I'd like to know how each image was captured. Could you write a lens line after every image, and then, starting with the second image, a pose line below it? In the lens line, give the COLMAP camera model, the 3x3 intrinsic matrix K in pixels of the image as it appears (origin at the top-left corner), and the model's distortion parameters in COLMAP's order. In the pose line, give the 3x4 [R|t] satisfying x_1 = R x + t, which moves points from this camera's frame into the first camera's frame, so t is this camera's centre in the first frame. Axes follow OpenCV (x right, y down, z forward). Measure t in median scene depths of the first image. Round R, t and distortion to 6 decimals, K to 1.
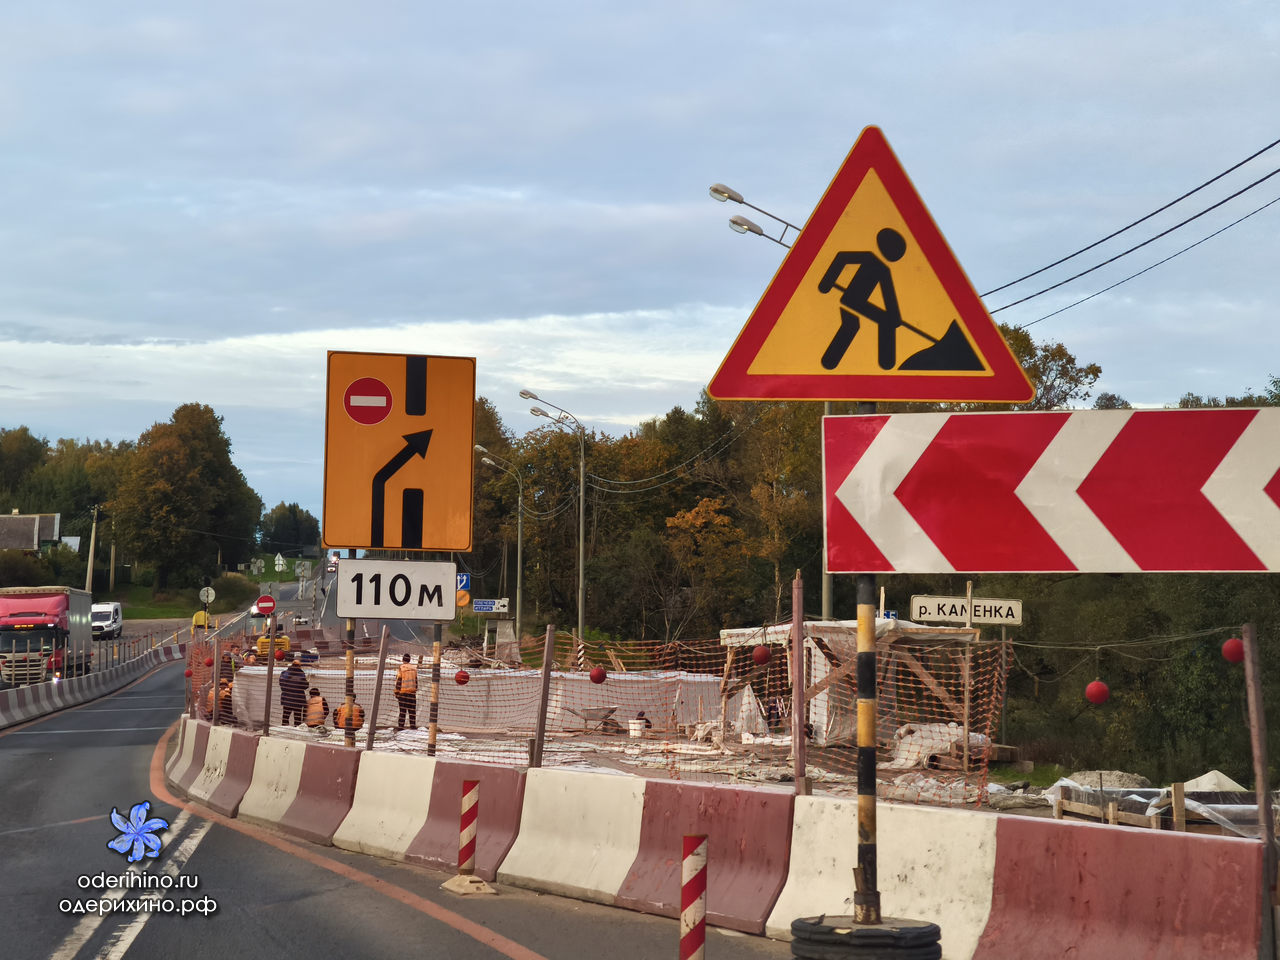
lens RADIAL K [[2206.9, 0, 640.0], [0, 2206.9, 480.0], [0, 0, 1]] dist [0.006062, 3.728377]
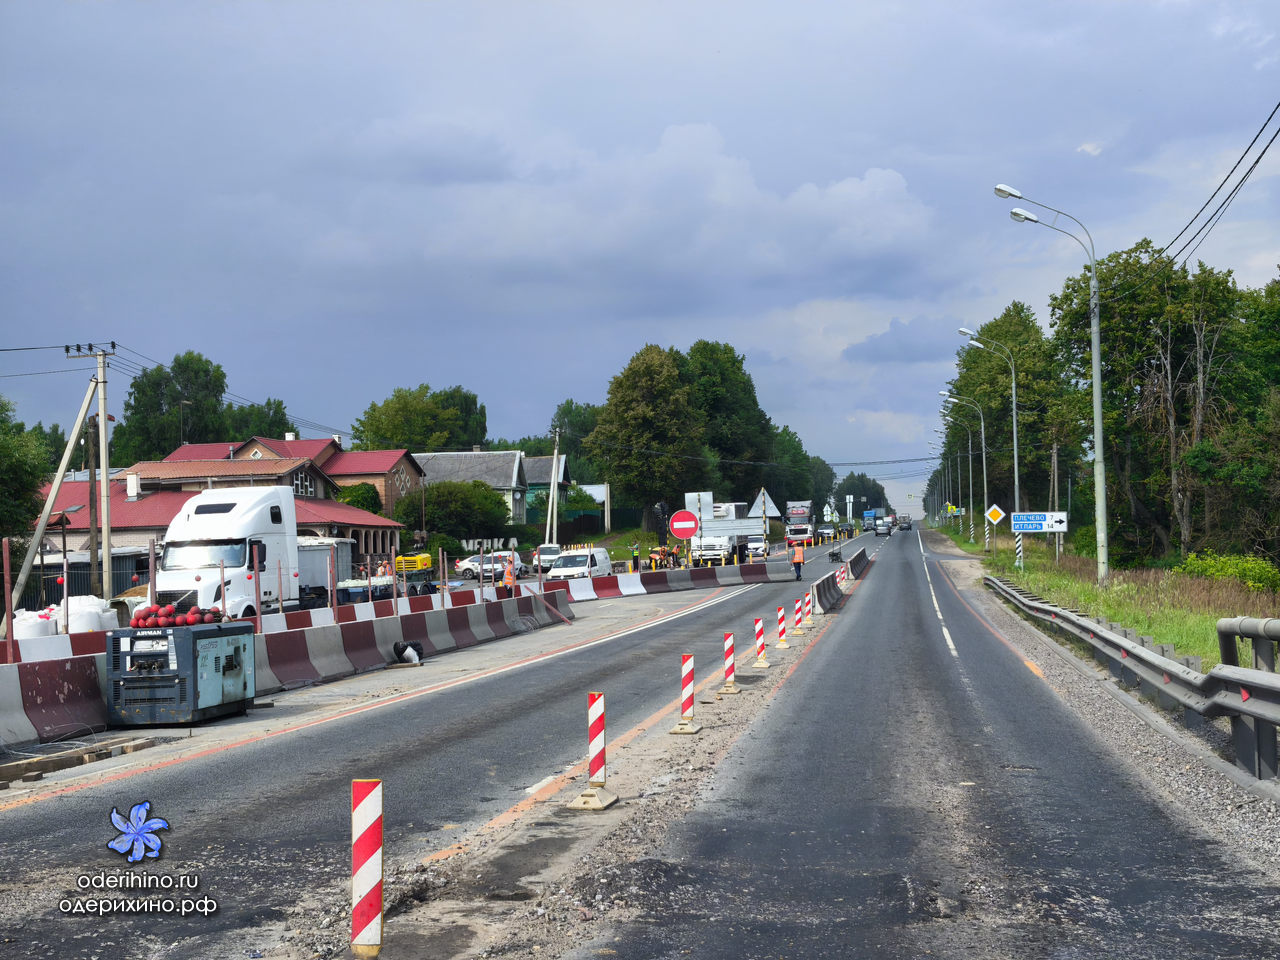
lens RADIAL K [[1726.5, 0, 640.0], [0, 1726.5, 480.0], [0, 0, 1]] dist [0.049697, -0.059108]
pose [[0.957356, -0.041664, -0.285890, -0.025498], [0.044200, 0.999020, 0.002421, 0.028092], [0.285509, -0.014954, 0.958259, 0.357015]]
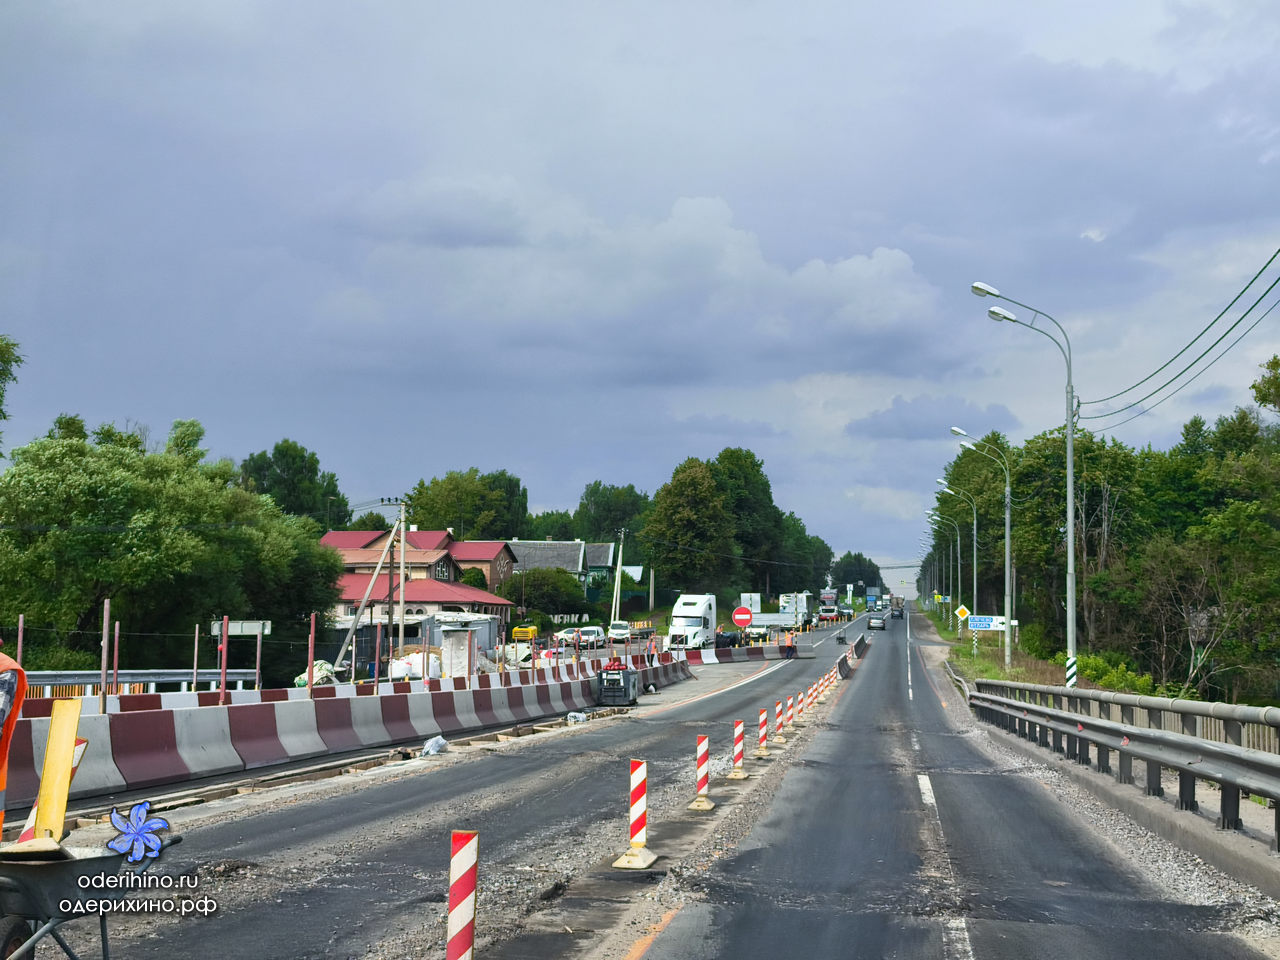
lens RADIAL K [[1726.5, 0, 640.0], [0, 1726.5, 480.0], [0, 0, 1]] dist [0.049697, -0.059108]
pose [[0.958592, -0.017079, -0.284269, -0.000659], [0.006998, 0.999311, -0.036442, 0.016600], [0.284696, 0.032944, 0.958052, 0.198254]]
